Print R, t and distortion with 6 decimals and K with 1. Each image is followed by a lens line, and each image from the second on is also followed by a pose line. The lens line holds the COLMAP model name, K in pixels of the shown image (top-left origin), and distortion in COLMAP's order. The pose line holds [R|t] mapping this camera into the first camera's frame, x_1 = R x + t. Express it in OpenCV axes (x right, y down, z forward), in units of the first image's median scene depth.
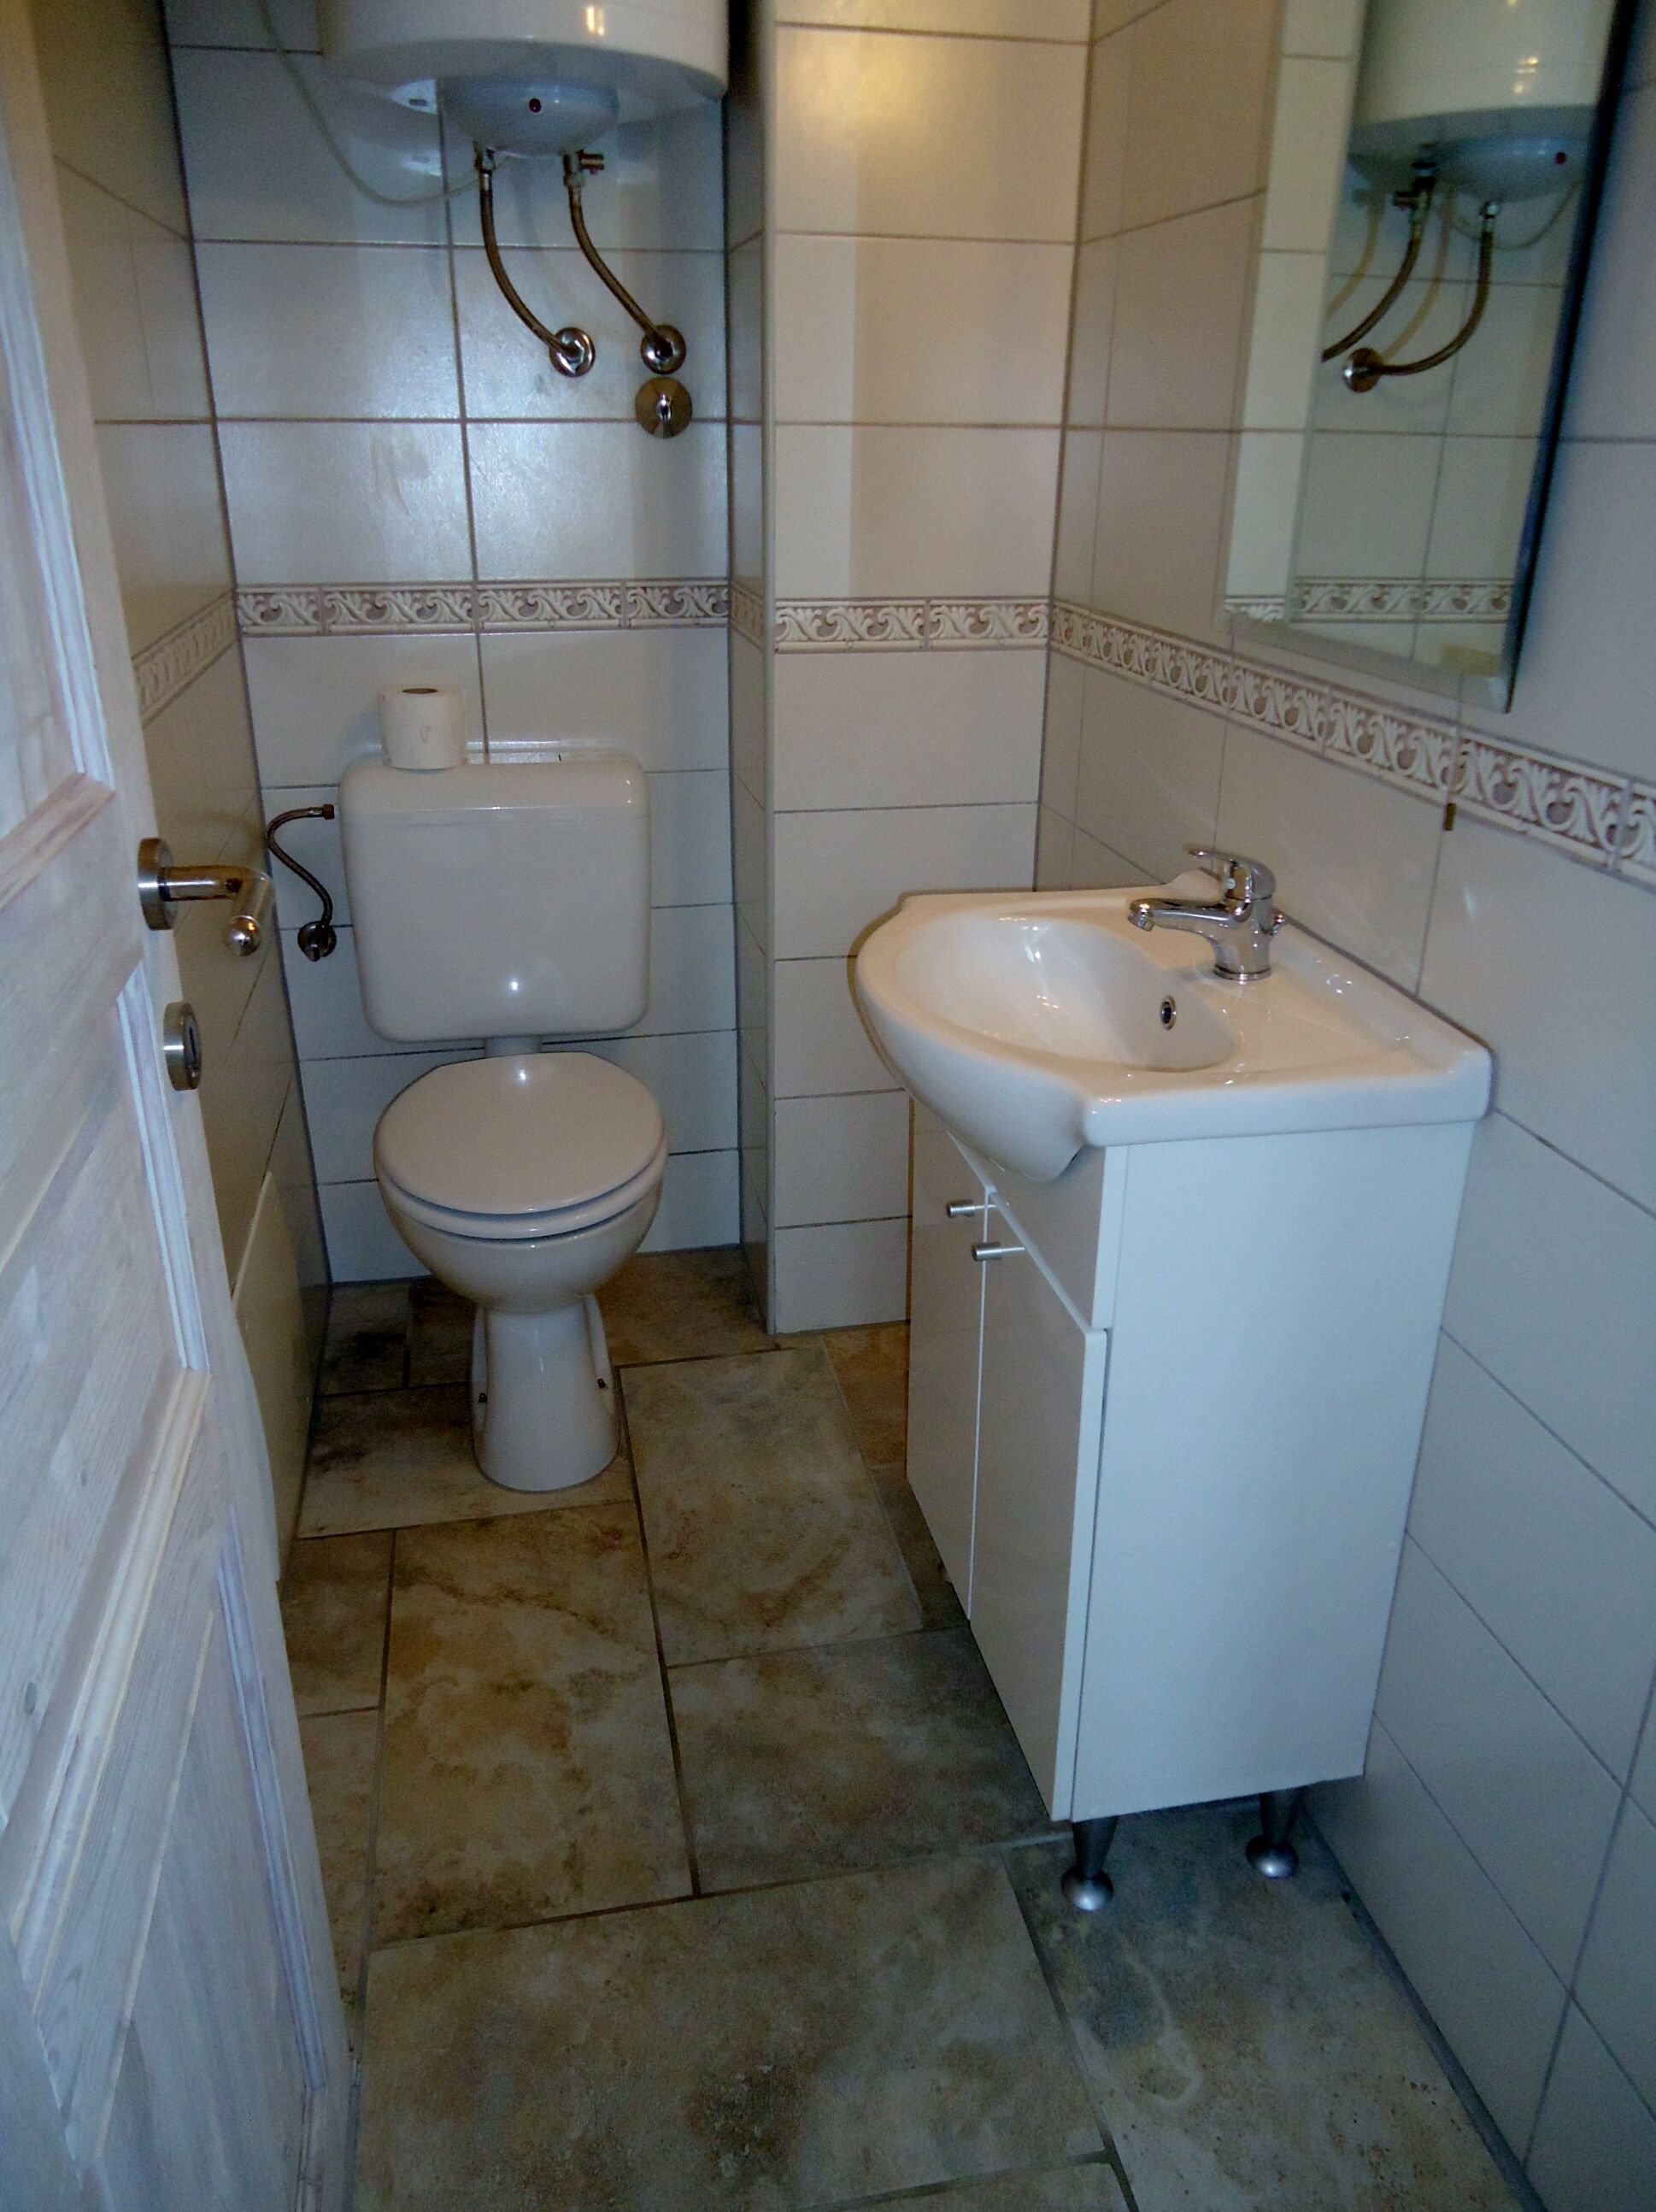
lens RADIAL K [[1621.2, 0, 821.2], [0, 1621.2, 1096.6], [0, 0, 1]] dist [-0.000177, 0.002690]
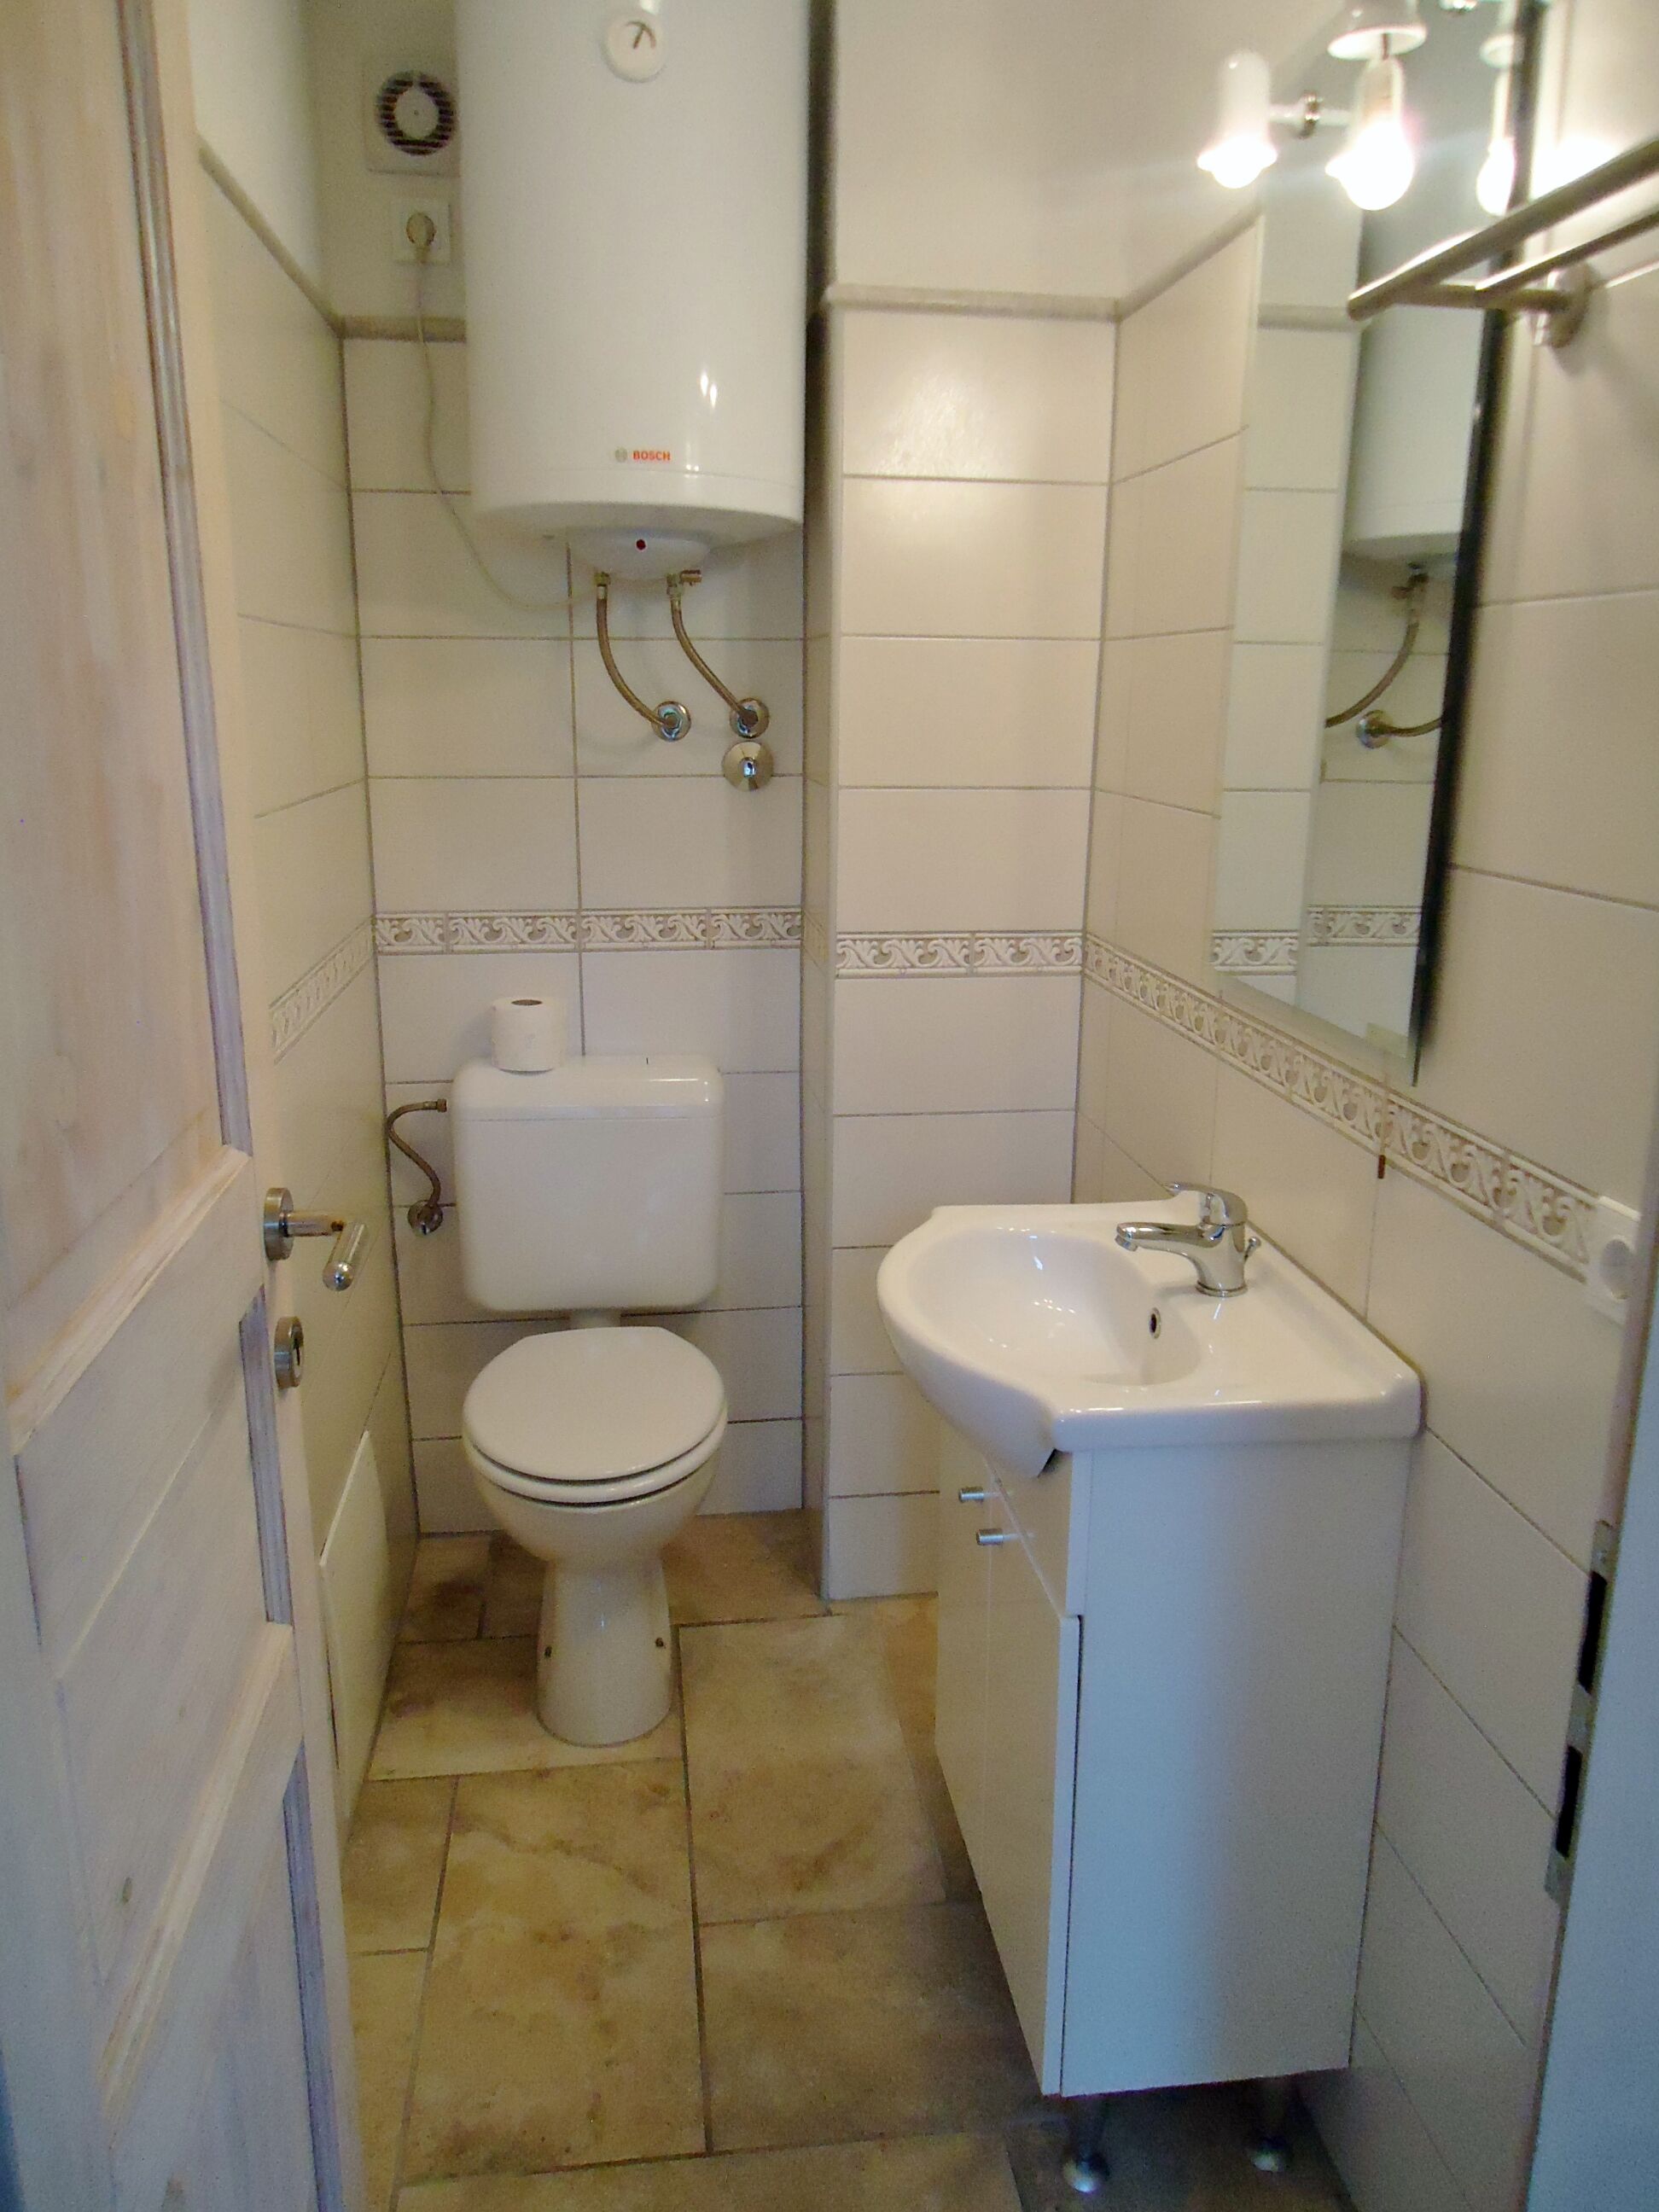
lens RADIAL K [[1621.4, 0, 822.7], [0, 1621.4, 1096.6], [0, 0, 1]] dist [-0.000177, 0.002690]
pose [[0.997167, 0.017696, -0.073109, 0.048480], [-0.028388, 0.988595, -0.147902, -0.025484], [0.069658, 0.149558, 0.986296, -0.107855]]
